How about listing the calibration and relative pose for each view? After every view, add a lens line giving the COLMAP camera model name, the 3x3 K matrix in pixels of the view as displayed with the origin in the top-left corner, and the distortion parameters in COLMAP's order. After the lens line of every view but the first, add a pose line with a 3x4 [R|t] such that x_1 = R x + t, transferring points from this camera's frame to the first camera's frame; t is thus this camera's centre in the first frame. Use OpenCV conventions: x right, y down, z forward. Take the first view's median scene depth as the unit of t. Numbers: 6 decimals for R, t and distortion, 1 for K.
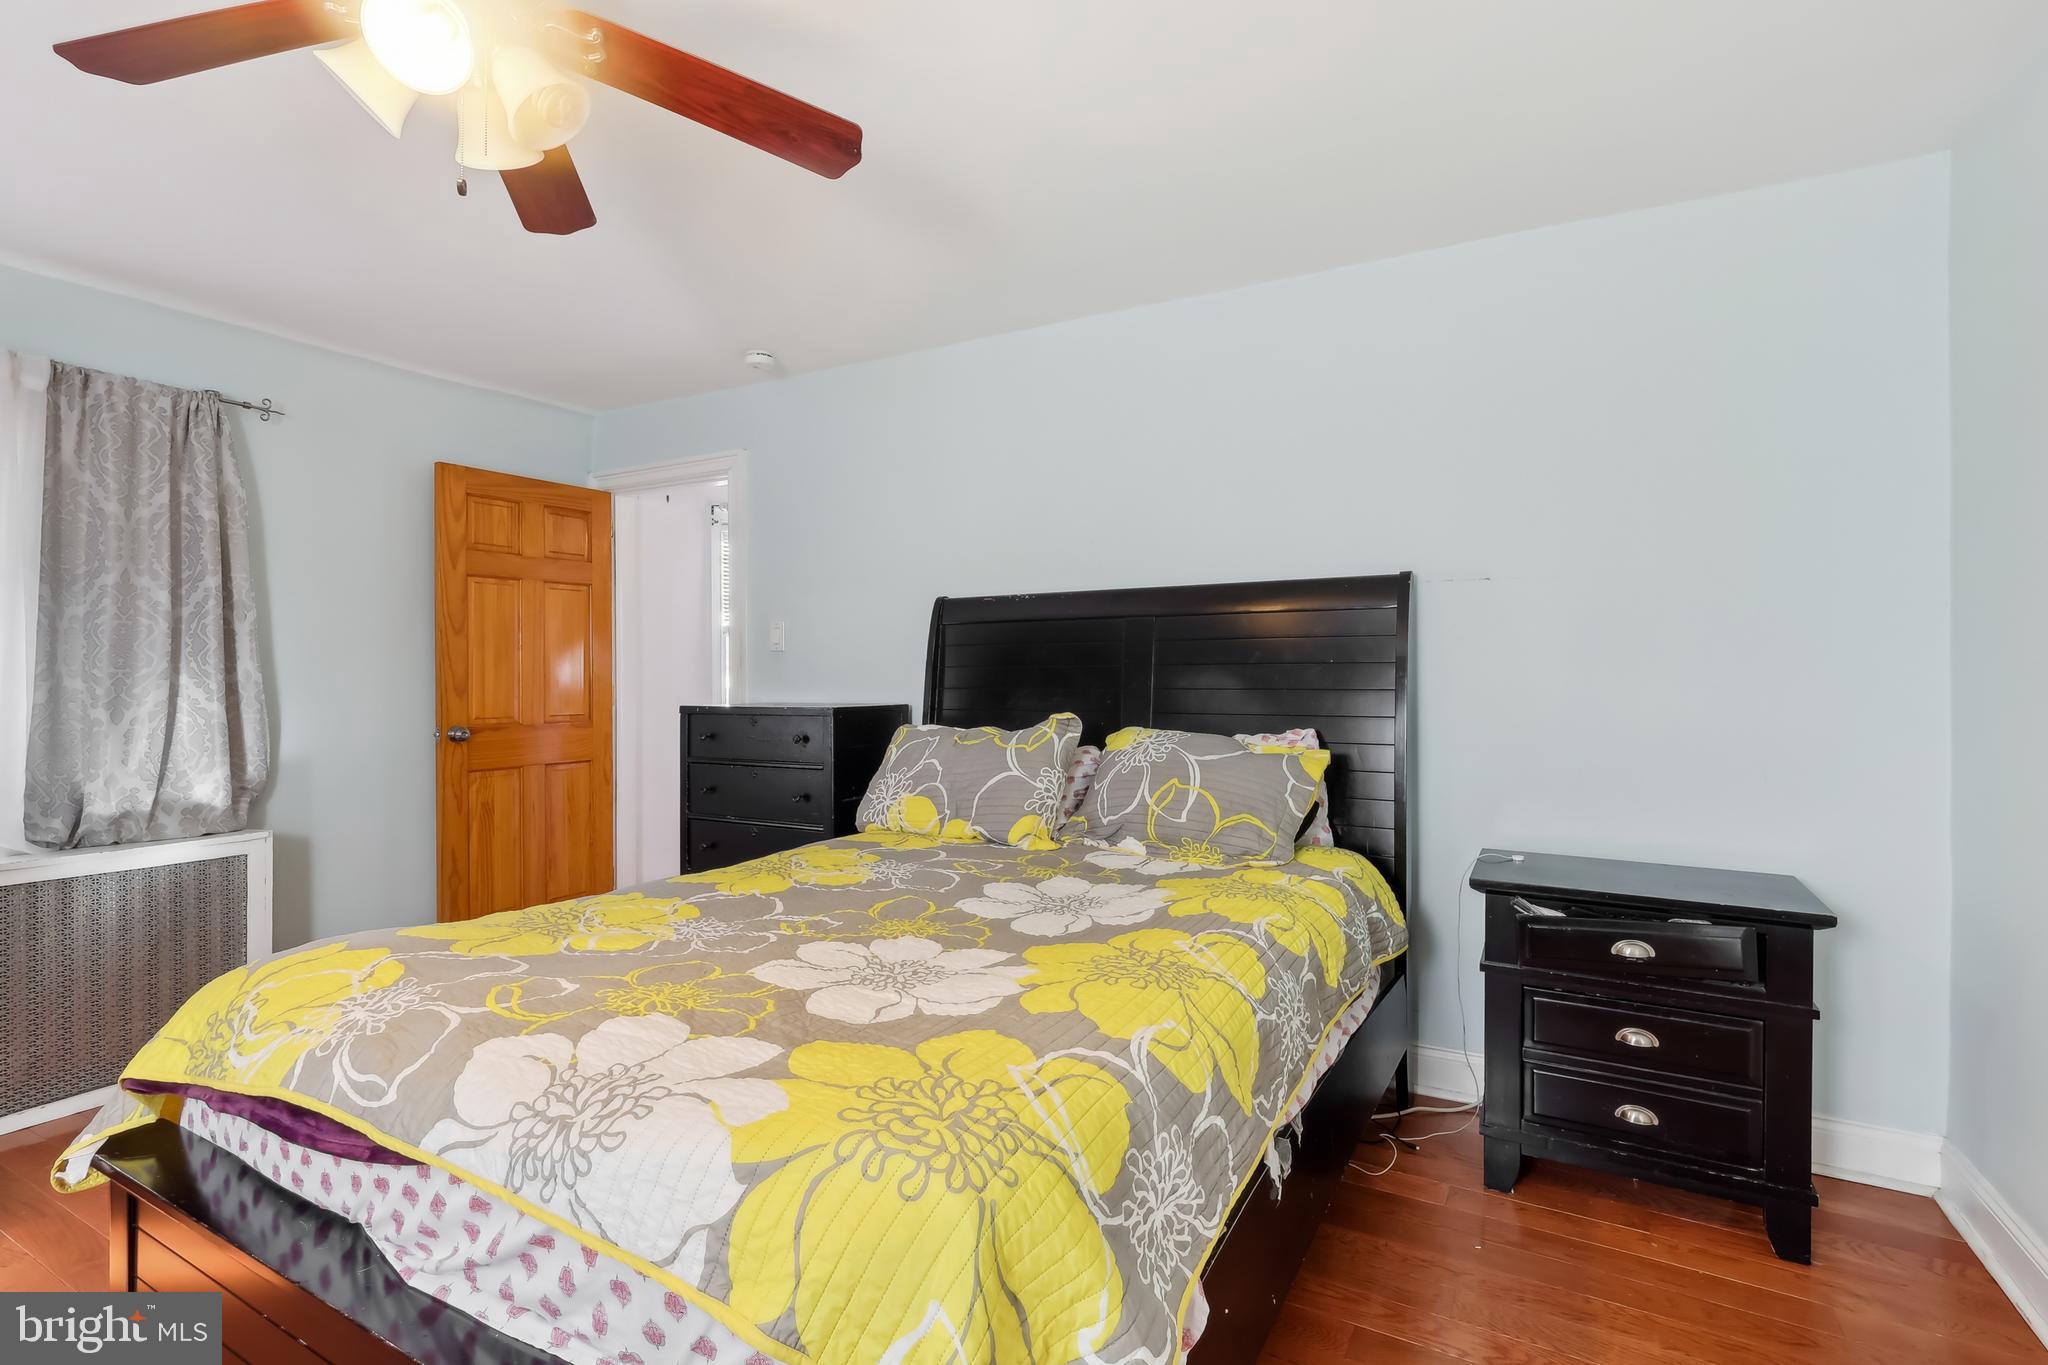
lens RADIAL K [[972.2, 0, 1030.8], [0, 972.2, 670.6], [0, 0, 1]] dist [0.002439, -0.000951]
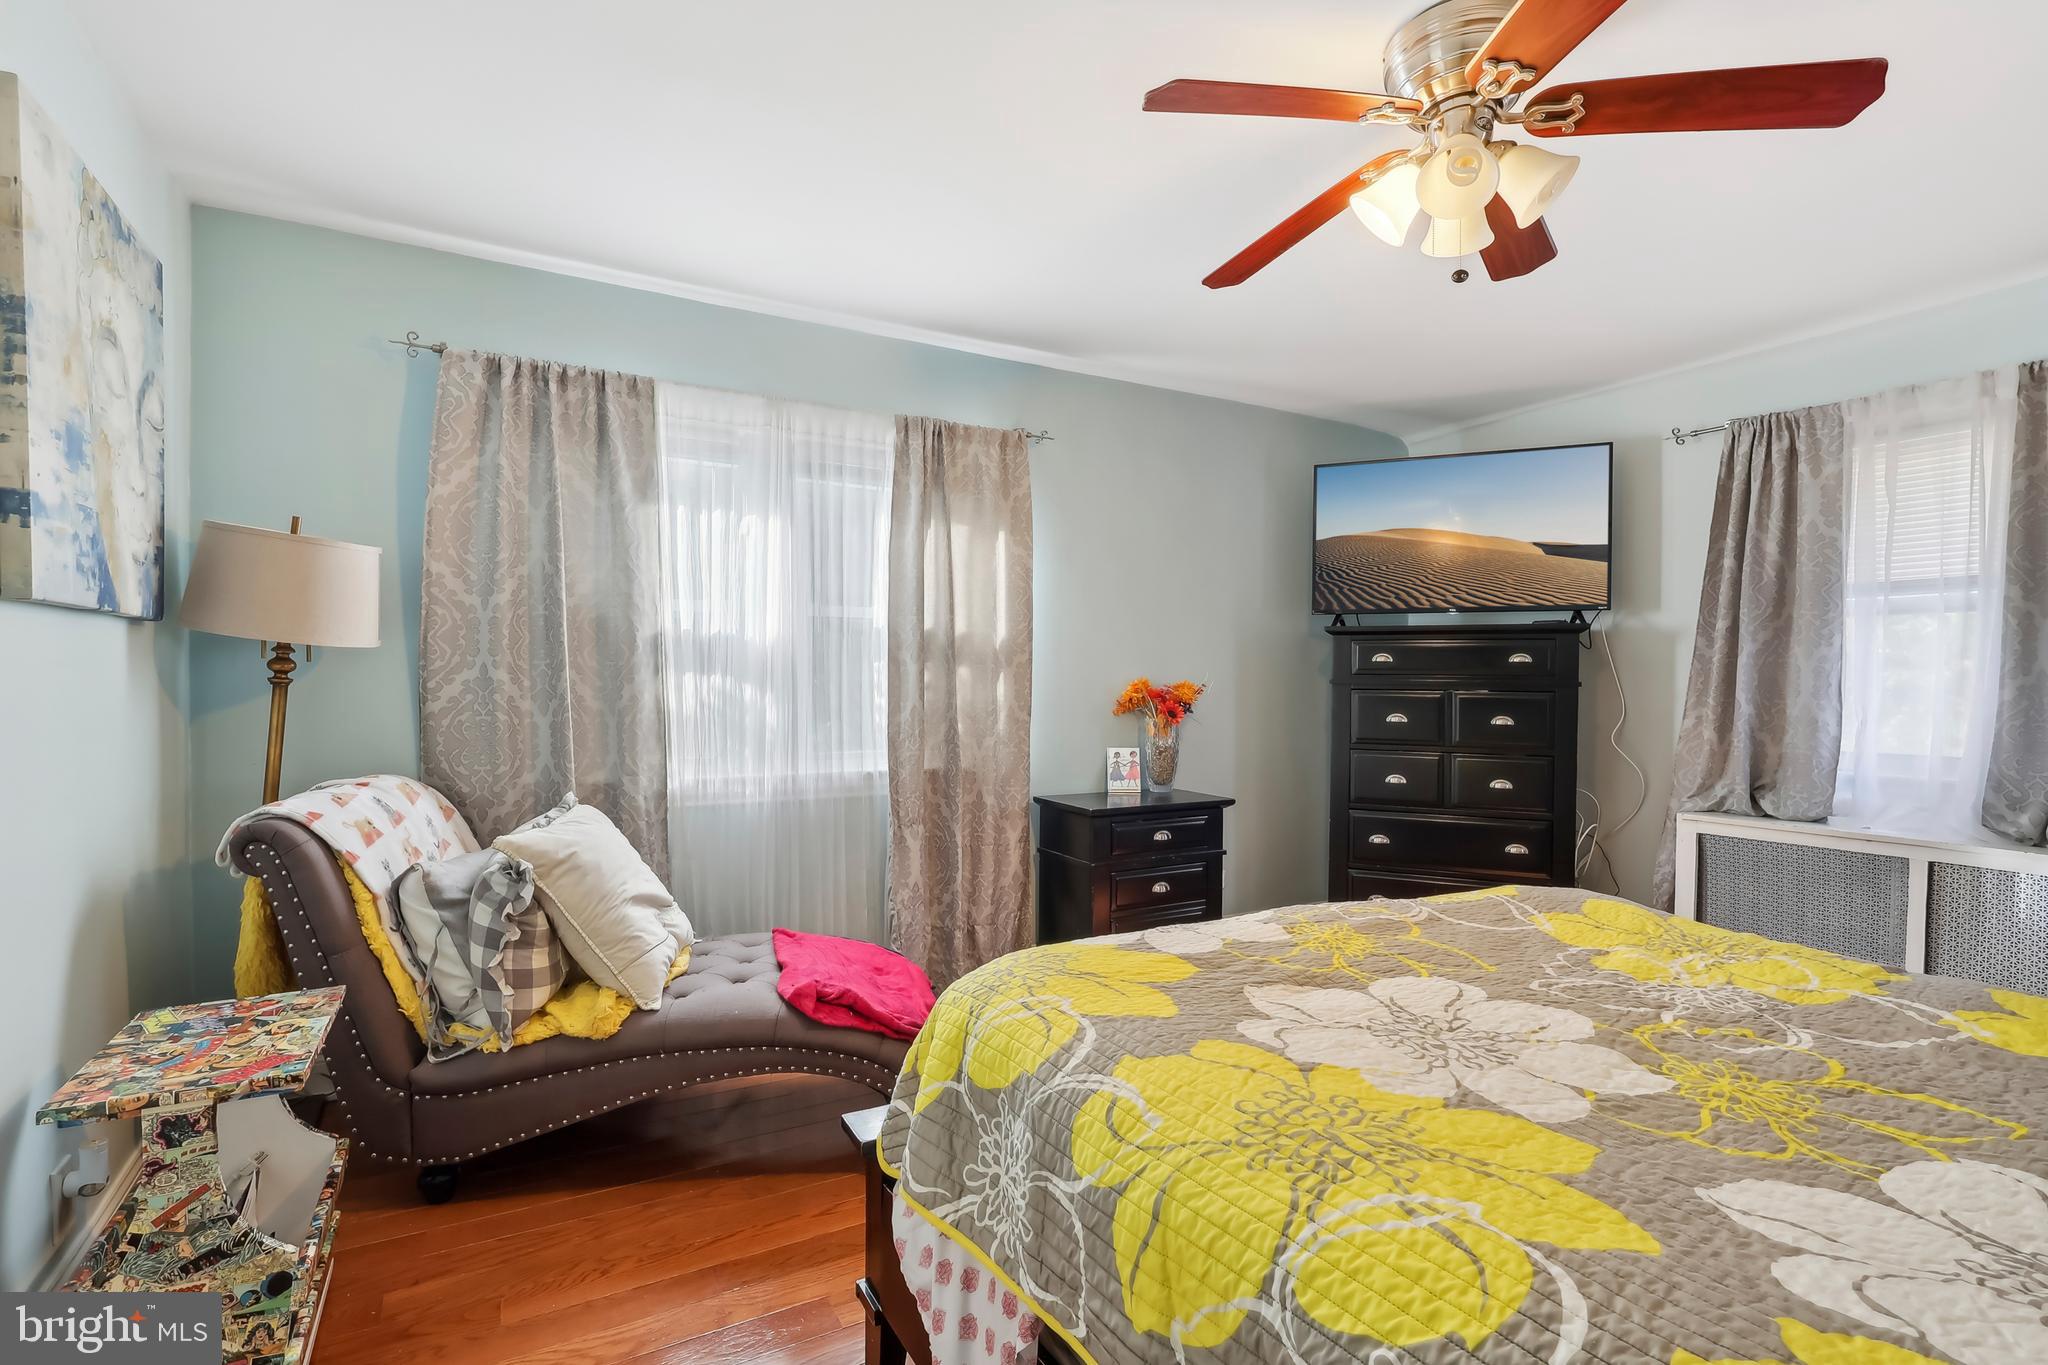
lens RADIAL K [[972.2, 0, 1023.8], [0, 972.2, 693.8], [0, 0, 1]] dist [0.002439, -0.000951]
pose [[-0.531804, 0.012857, -0.846770, 0.389414], [0.006017, 0.999917, 0.011403, 0.008082], [0.846846, 0.000969, -0.531837, 0.610420]]
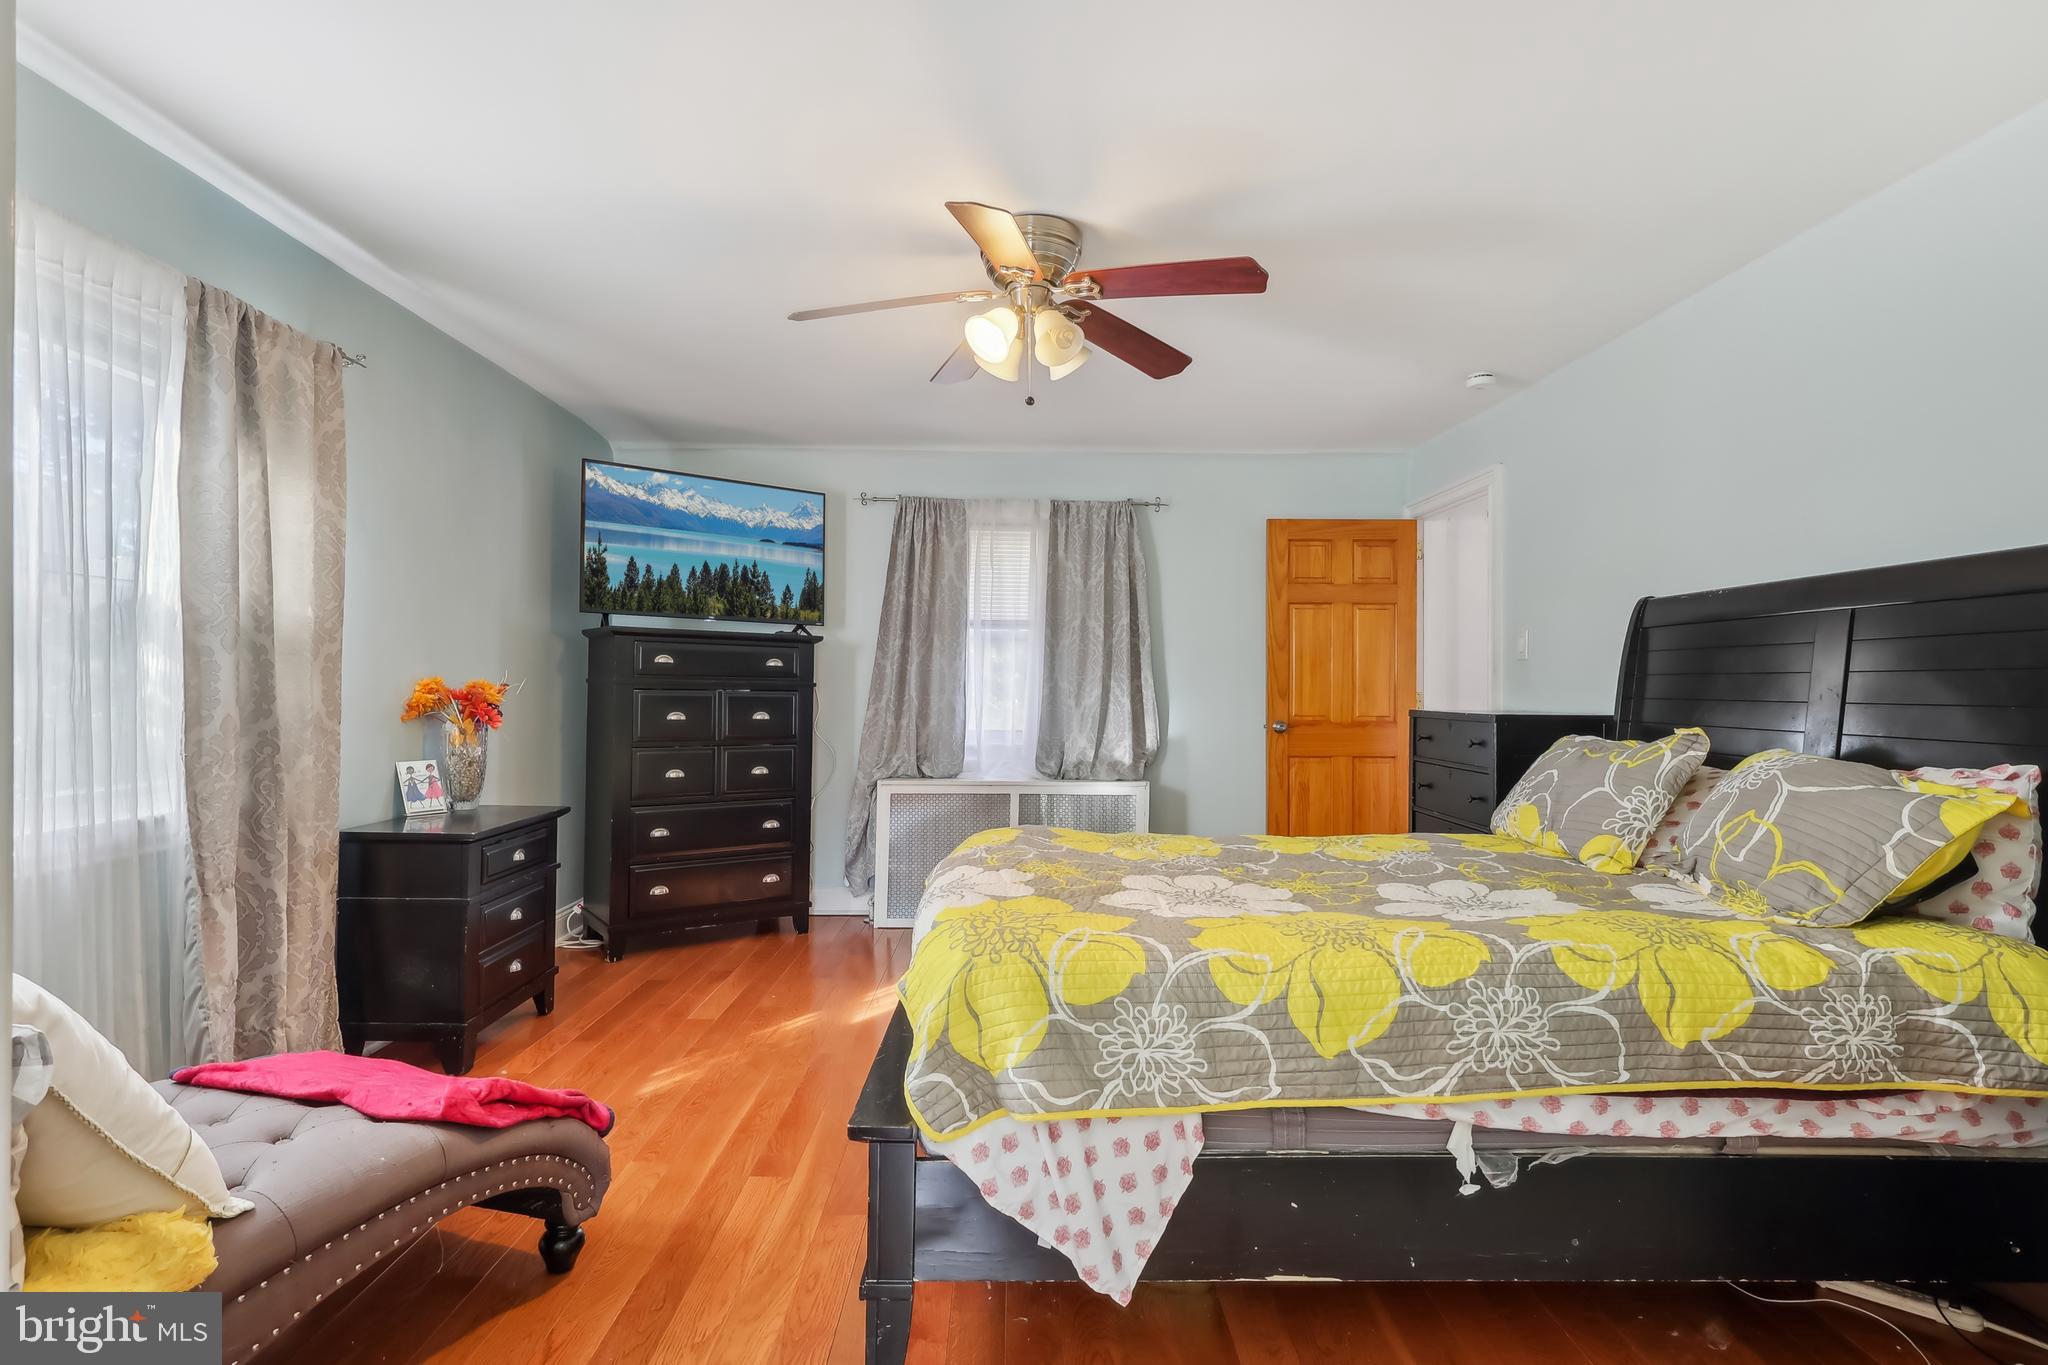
lens RADIAL K [[1008.7, 0, 1023.2], [0, 1008.7, 692.4], [0, 0, 1]] dist [0.001578, -0.000963]
pose [[0.500673, 0.014427, -0.865516, 0.511910], [-0.004696, 0.999892, 0.013950, 0.002526], [0.865624, -0.002920, 0.500687, 0.038701]]
